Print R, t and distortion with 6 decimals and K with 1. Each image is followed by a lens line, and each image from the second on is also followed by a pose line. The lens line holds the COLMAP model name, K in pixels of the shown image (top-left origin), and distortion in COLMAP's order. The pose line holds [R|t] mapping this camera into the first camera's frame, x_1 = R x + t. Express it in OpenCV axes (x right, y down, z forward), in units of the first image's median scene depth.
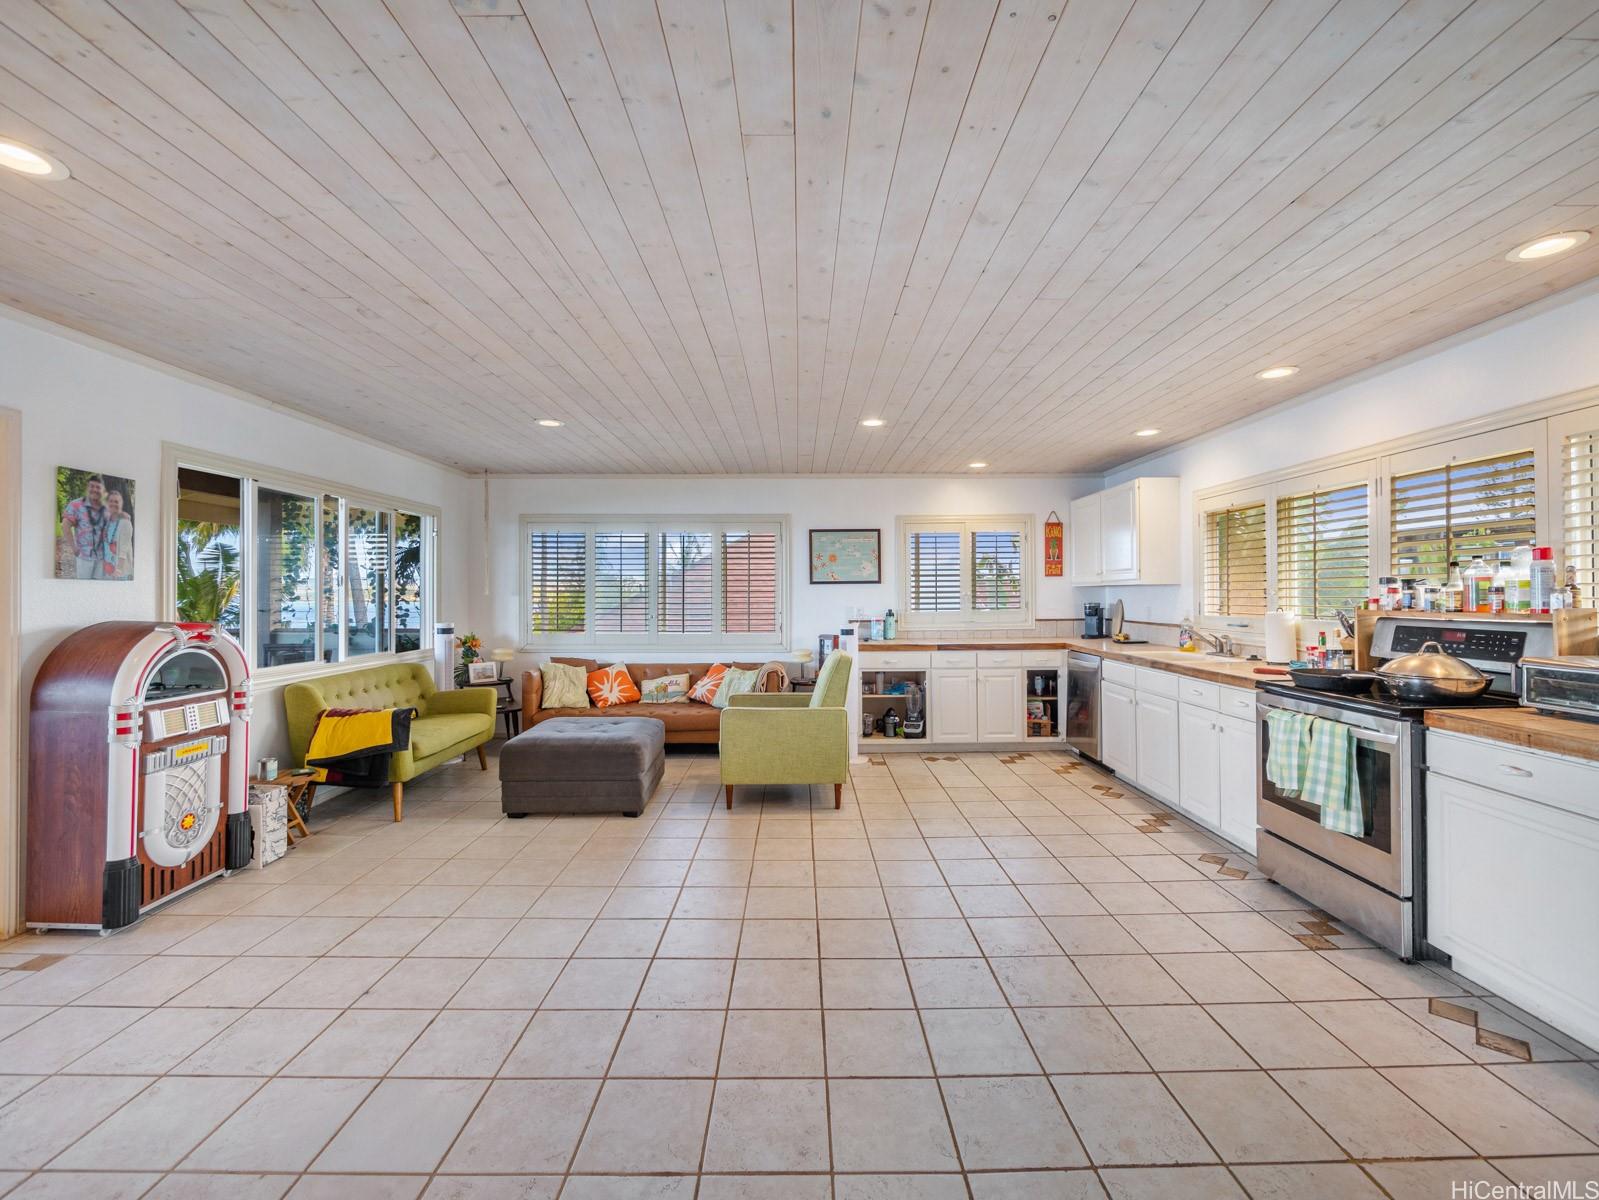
lens RADIAL K [[670.1, 0, 803.7], [0, 670.1, 594.2], [0, 0, 1]] dist [-0.007898, 0.001566]
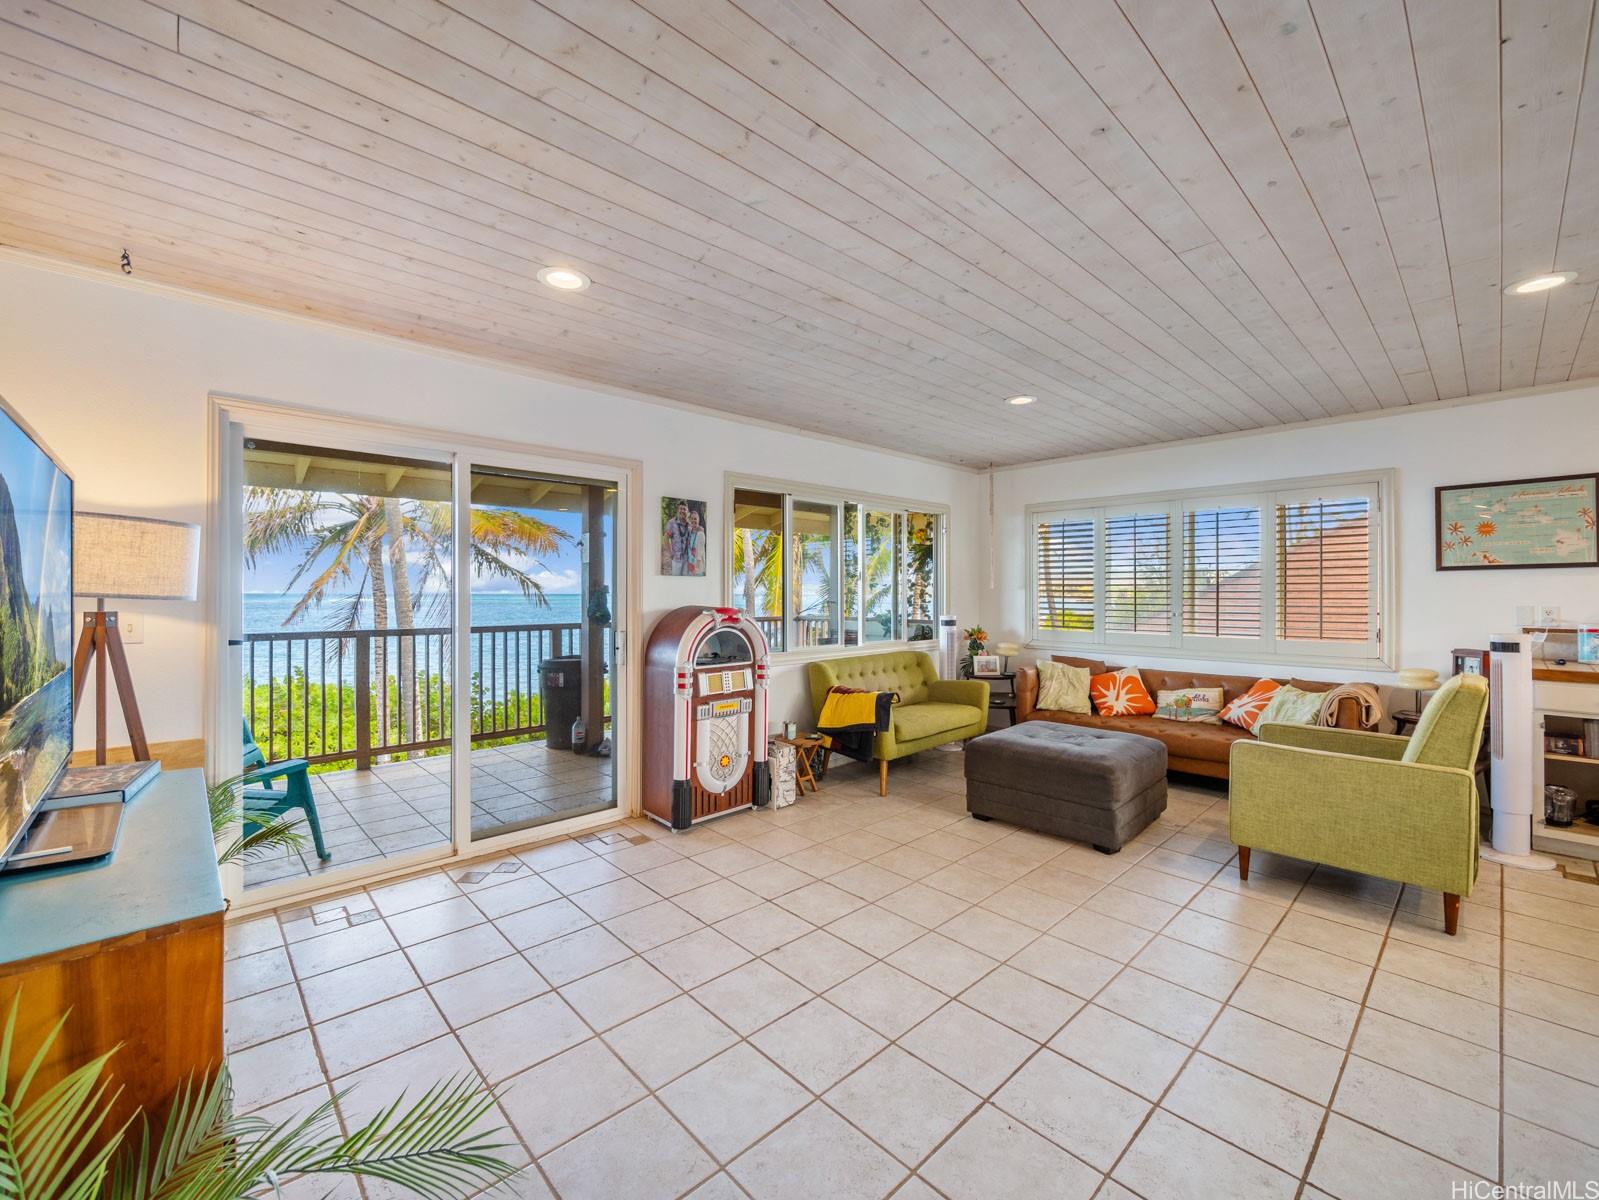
lens RADIAL K [[670.1, 0, 804.0], [0, 670.1, 593.3], [0, 0, 1]] dist [-0.007898, 0.001566]
pose [[0.684028, 0.002416, -0.729452, 0.108532], [0.000207, 0.999994, 0.003506, 0.008185], [0.729456, -0.002549, 0.684023, 0.184843]]
